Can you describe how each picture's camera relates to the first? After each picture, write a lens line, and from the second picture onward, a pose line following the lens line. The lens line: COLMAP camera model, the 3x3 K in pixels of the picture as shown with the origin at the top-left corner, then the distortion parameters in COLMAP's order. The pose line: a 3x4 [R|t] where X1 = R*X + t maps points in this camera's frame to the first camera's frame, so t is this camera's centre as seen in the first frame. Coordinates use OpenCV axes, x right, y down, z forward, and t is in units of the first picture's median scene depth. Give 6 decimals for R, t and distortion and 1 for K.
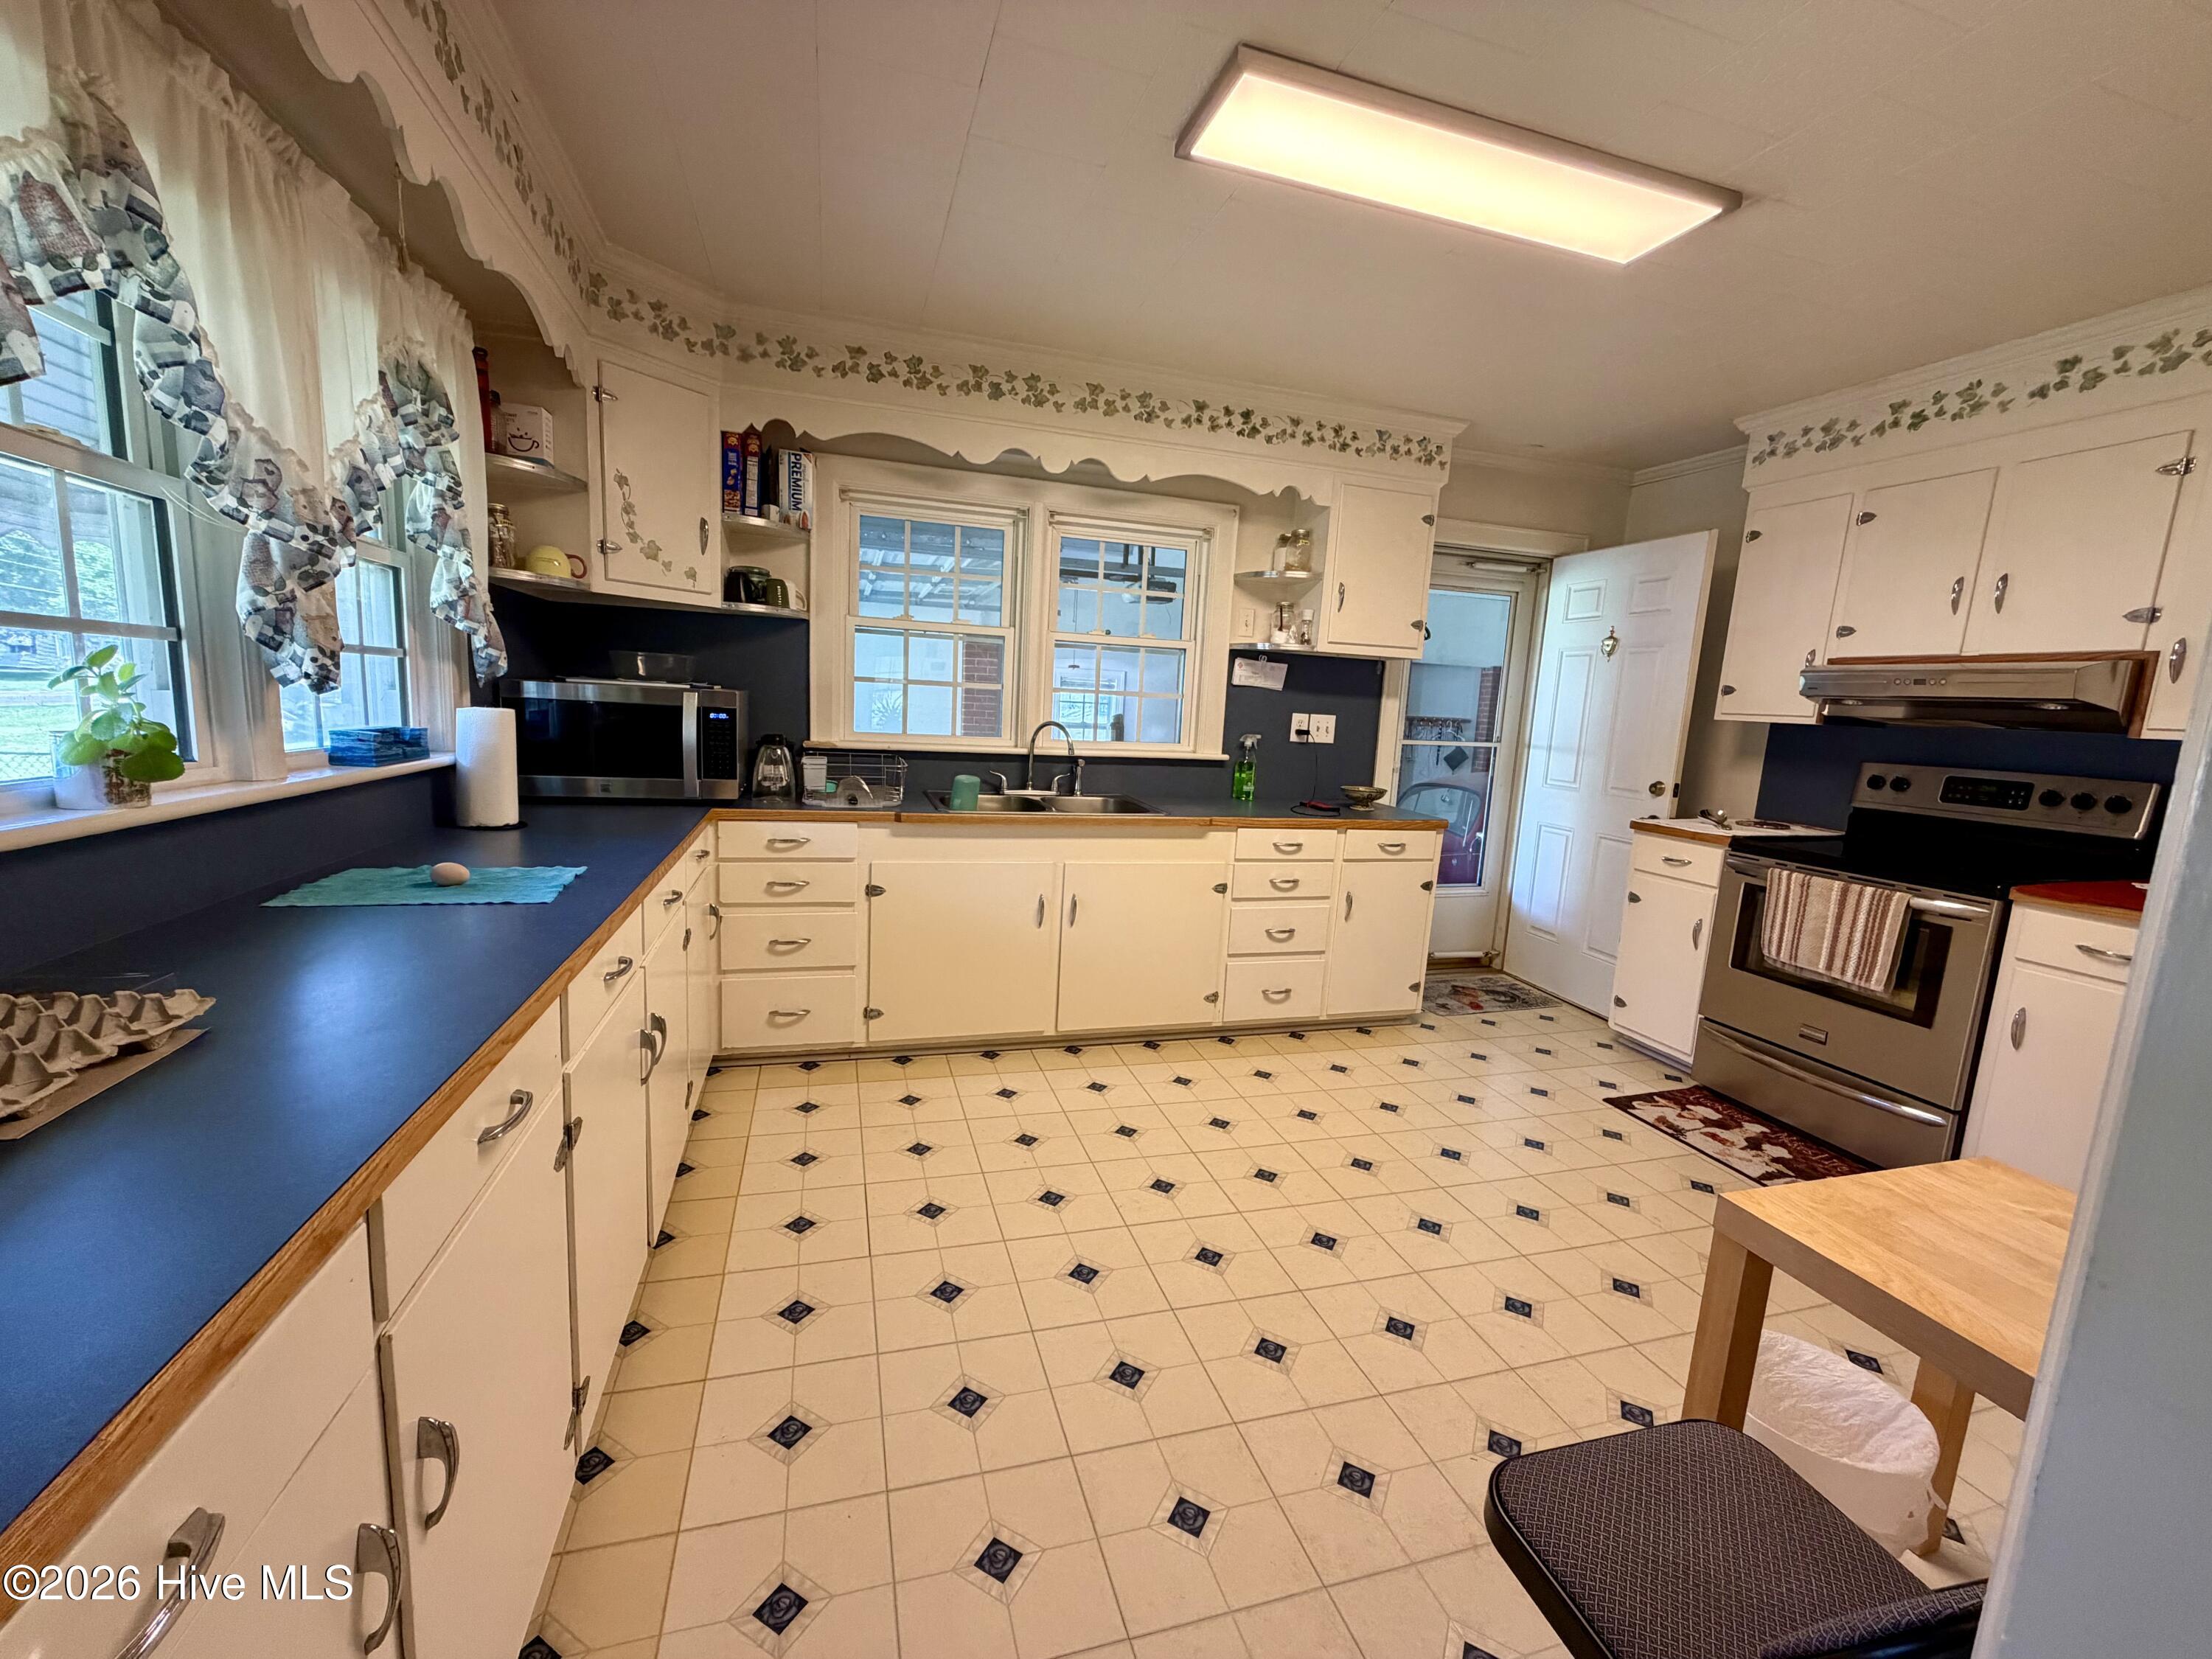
lens RADIAL K [[898.3, 0, 1103.9], [0, 898.3, 839.8], [0, 0, 1]] dist [-0.010298, -0.000245]
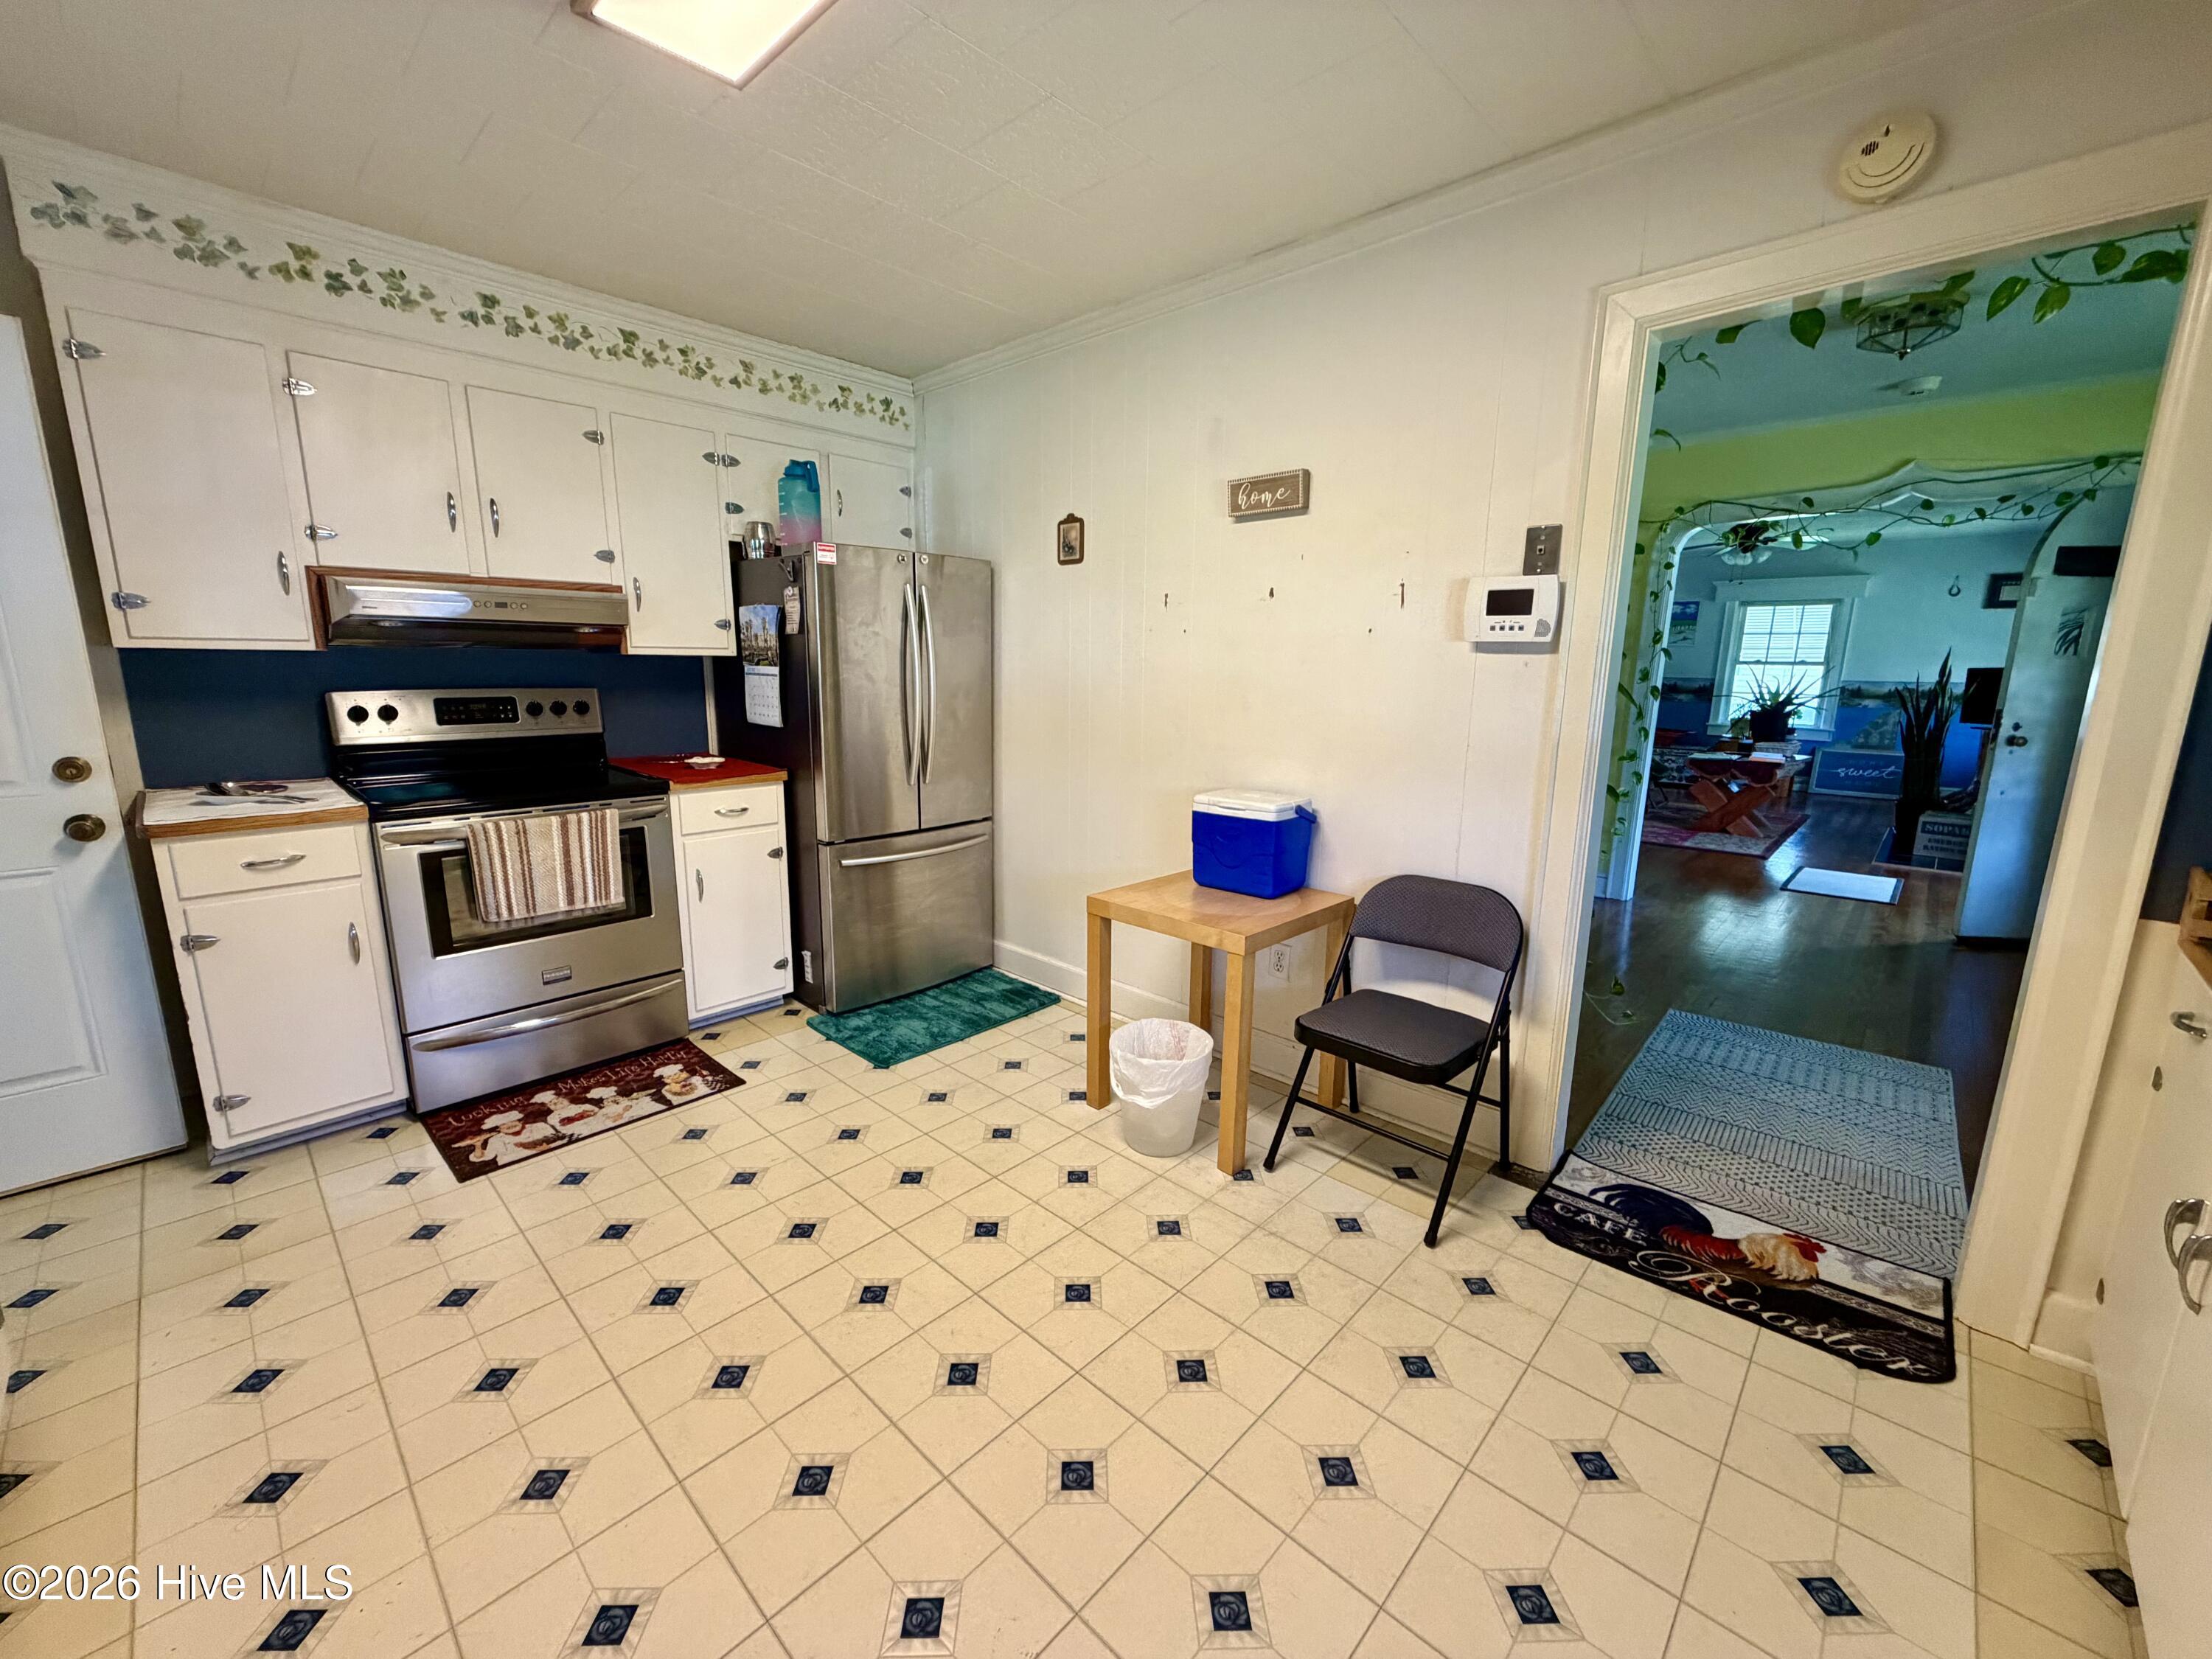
lens RADIAL K [[881.9, 0, 1098.6], [0, 881.9, 831.9], [0, 0, 1]] dist [0.001270, 0.000118]
pose [[-0.495254, -0.221608, 0.840008, -0.251783], [0.097841, 0.946538, 0.307398, -0.156288], [-0.863221, 0.234427, -0.447094, 0.822507]]
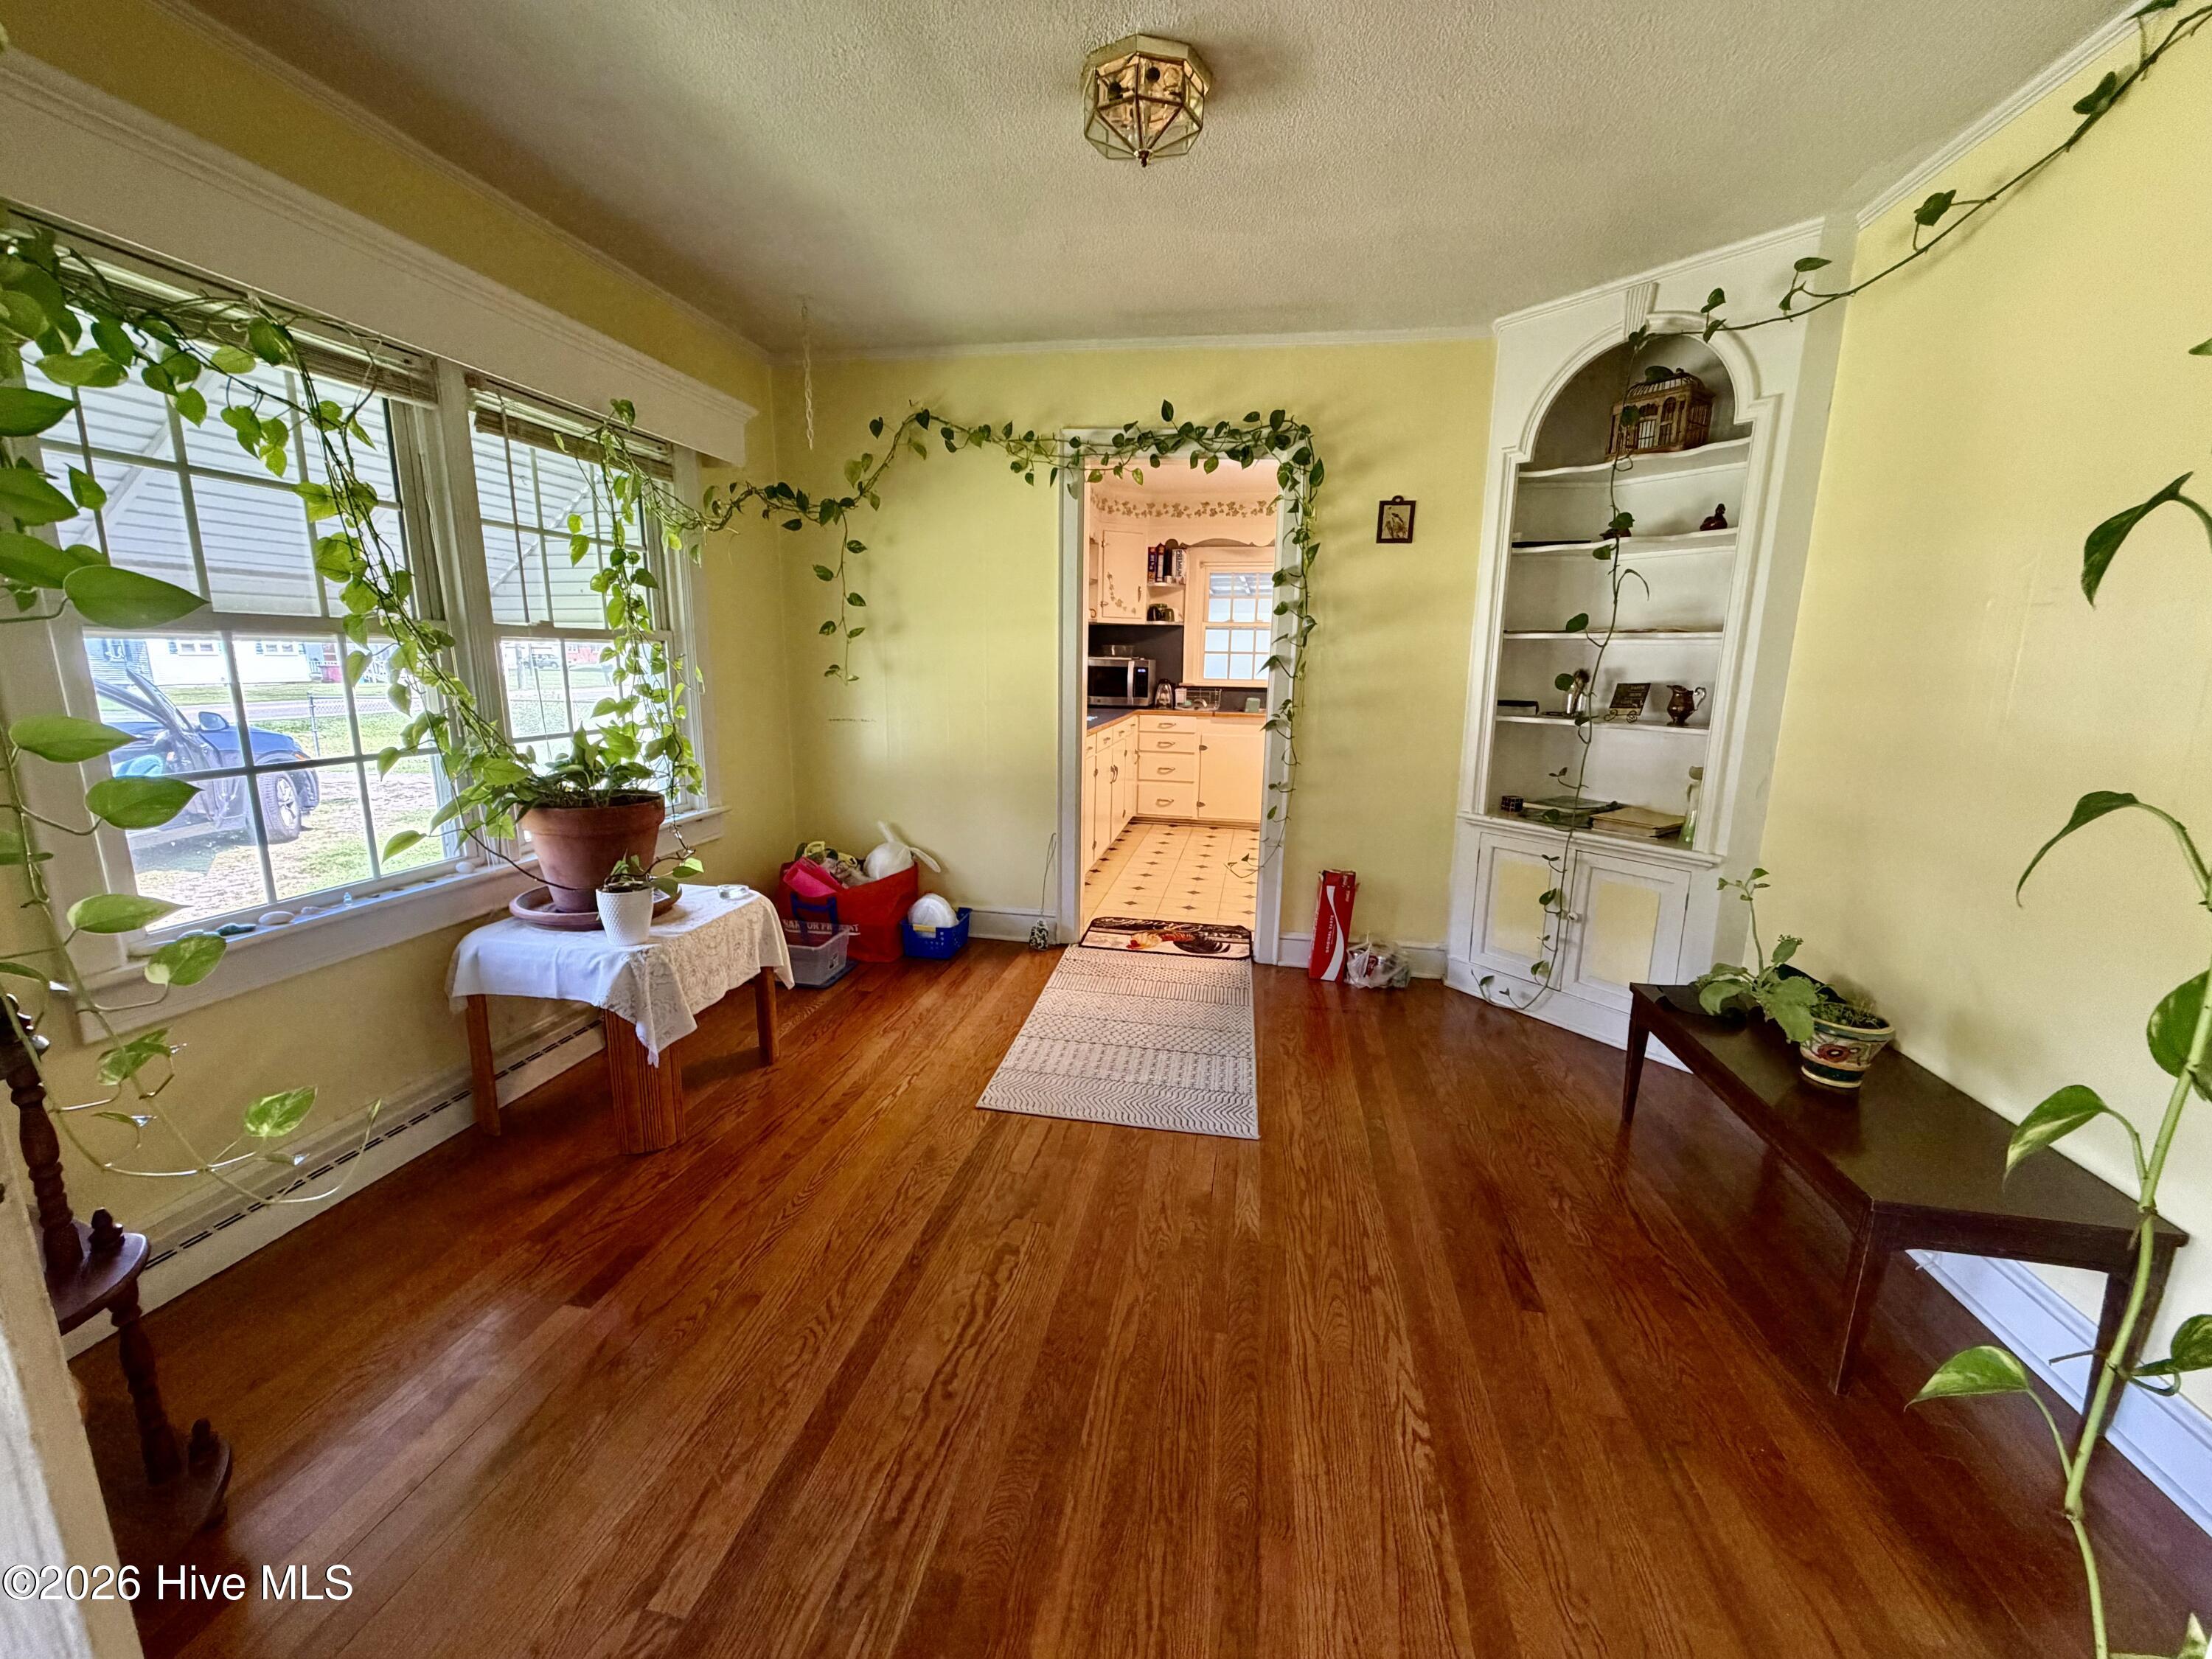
lens RADIAL K [[881.9, 0, 1098.6], [0, 881.9, 831.9], [0, 0, 1]] dist [0.001270, 0.000118]
pose [[0.890602, 0.051796, -0.451825, 0.541278], [-0.039490, 0.998548, 0.036632, 0.205639], [0.453067, -0.014782, 0.891354, -1.131969]]
